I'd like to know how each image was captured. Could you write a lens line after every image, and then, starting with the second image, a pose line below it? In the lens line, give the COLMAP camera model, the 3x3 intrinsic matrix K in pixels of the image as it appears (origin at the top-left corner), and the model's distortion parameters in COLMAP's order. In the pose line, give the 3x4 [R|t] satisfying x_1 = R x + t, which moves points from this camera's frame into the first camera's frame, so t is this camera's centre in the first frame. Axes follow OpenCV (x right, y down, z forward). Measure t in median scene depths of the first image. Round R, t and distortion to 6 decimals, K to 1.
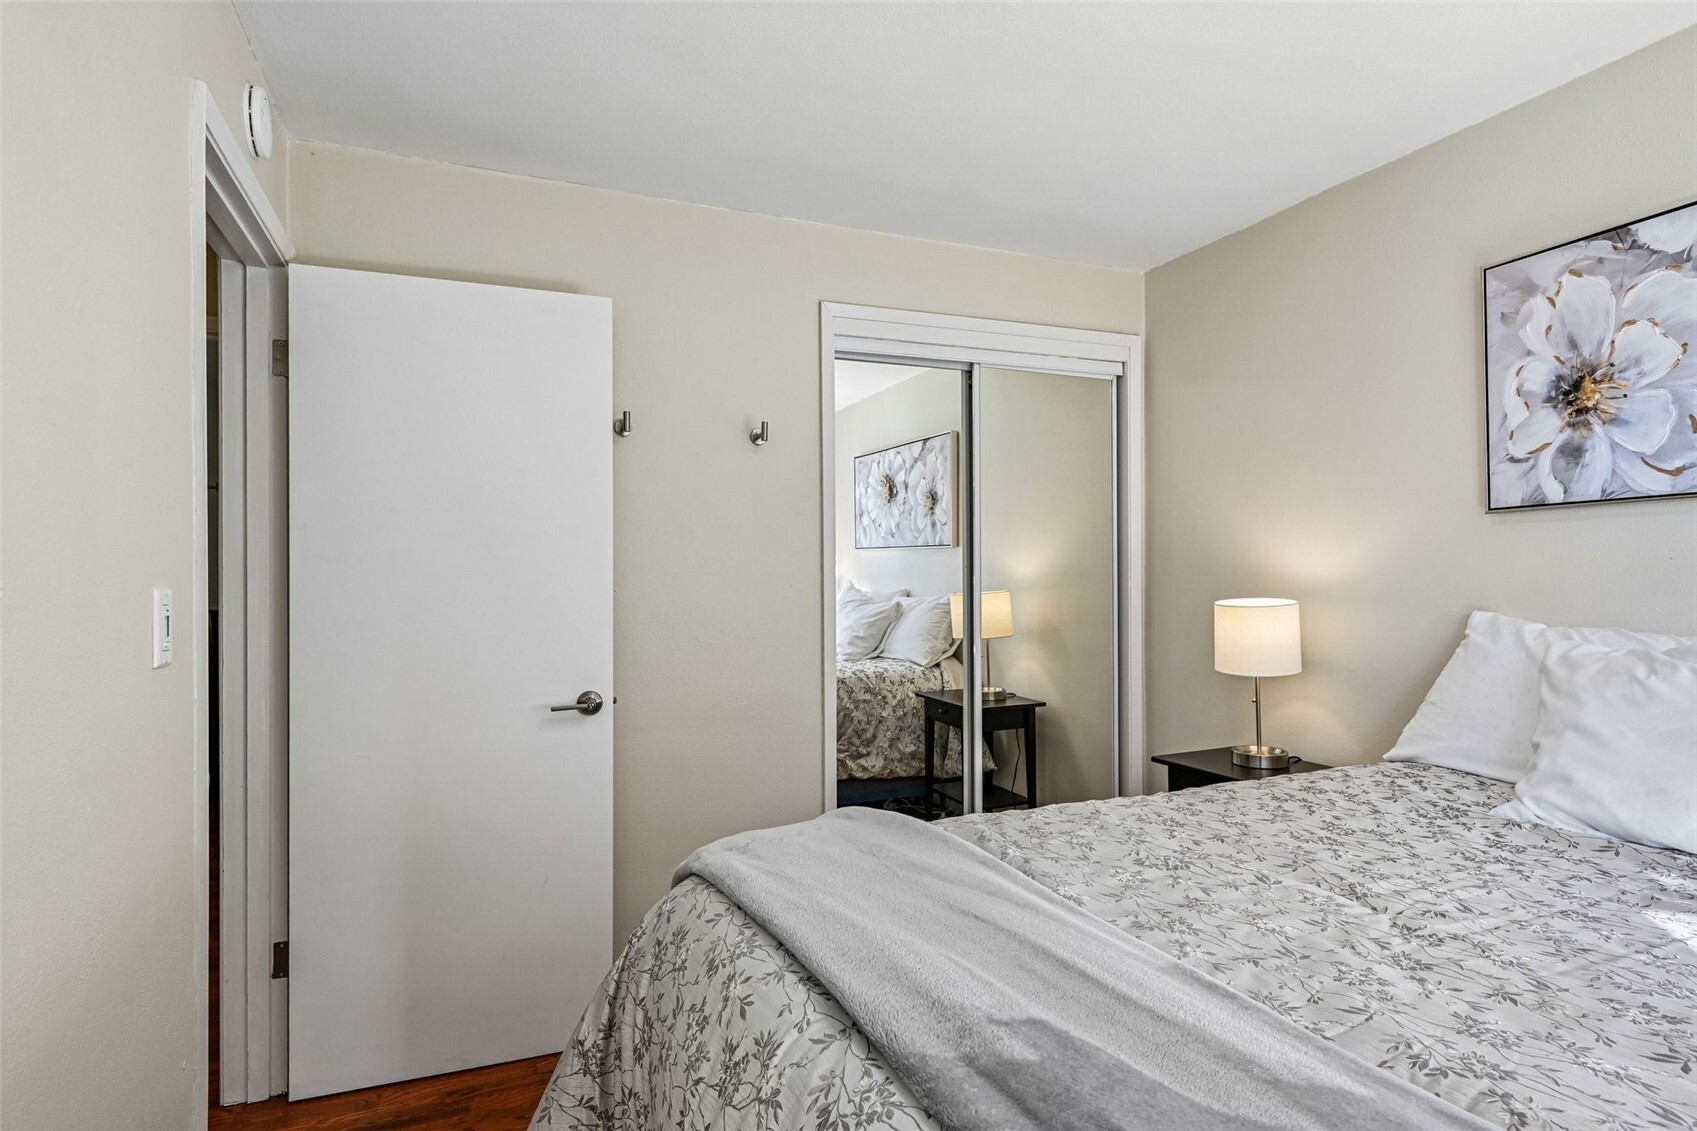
lens RADIAL K [[899.9, 0, 847.4], [0, 899.9, 566.8], [0, 0, 1]] dist [0.016048, -0.009636]
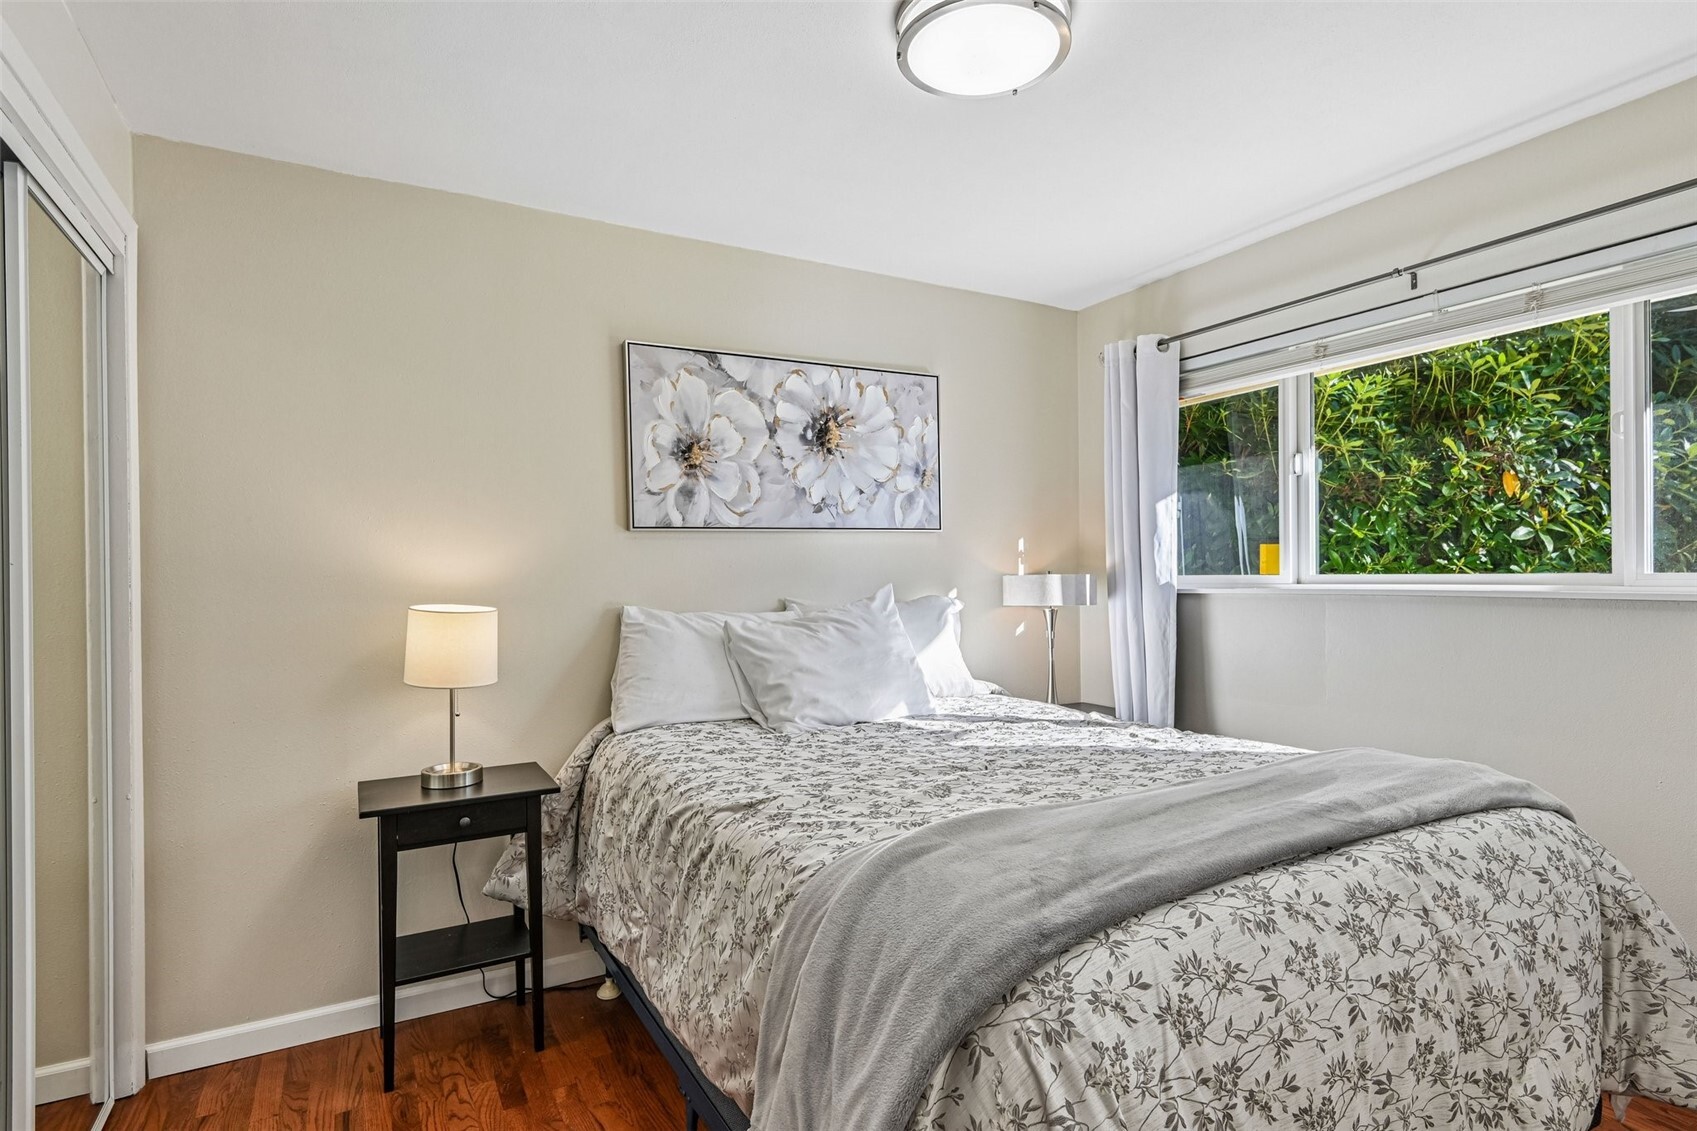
lens RADIAL K [[899.9, 0, 831.5], [0, 899.9, 572.9], [0, 0, 1]] dist [0.016048, -0.009636]
pose [[-0.118615, 0.011470, 0.992874, -0.668282], [0.003447, 0.999932, -0.011140, 0.019094], [-0.992934, 0.002101, -0.118647, 0.942739]]
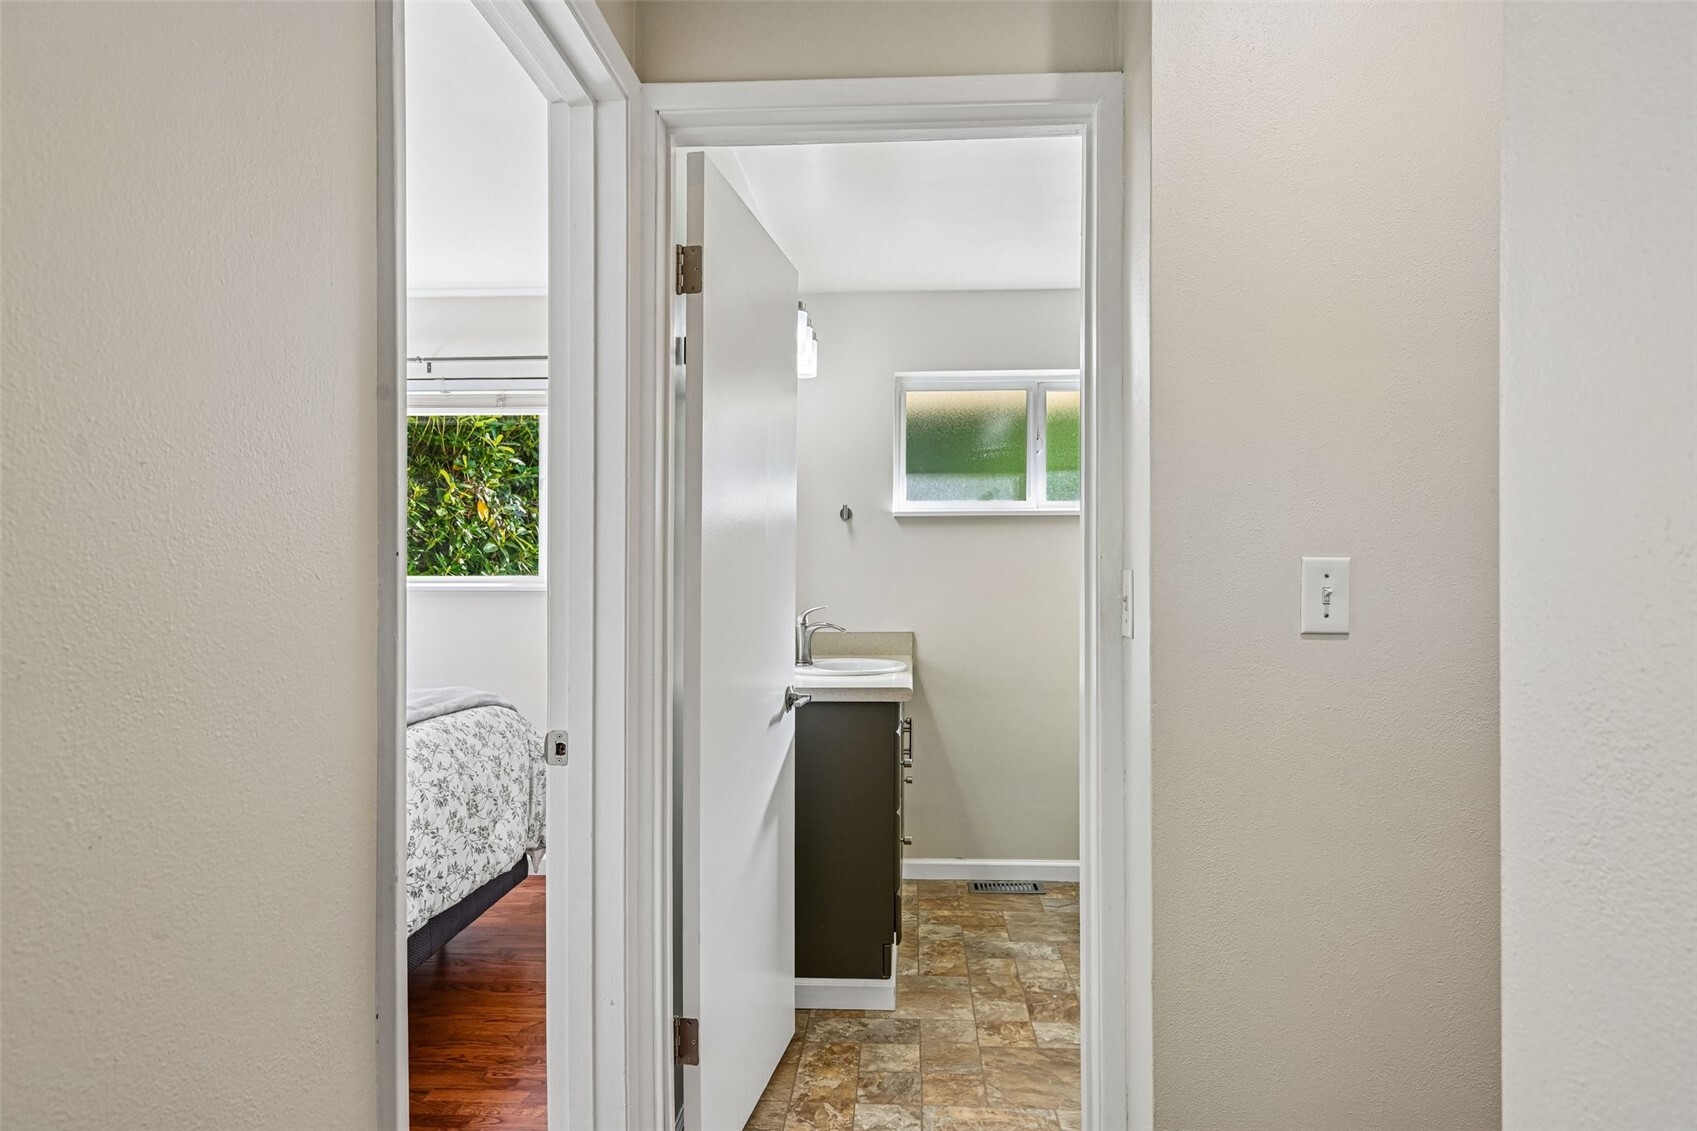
lens RADIAL K [[1047.6, 0, 839.0], [0, 1047.6, 575.1], [0, 0, 1]] dist [0.025278, 0.000182]
pose [[-0.890419, 0.012203, 0.454978, -1.186937], [0.006286, 0.999875, -0.014516, 0.045773], [-0.455098, -0.010065, -0.890384, 1.475001]]
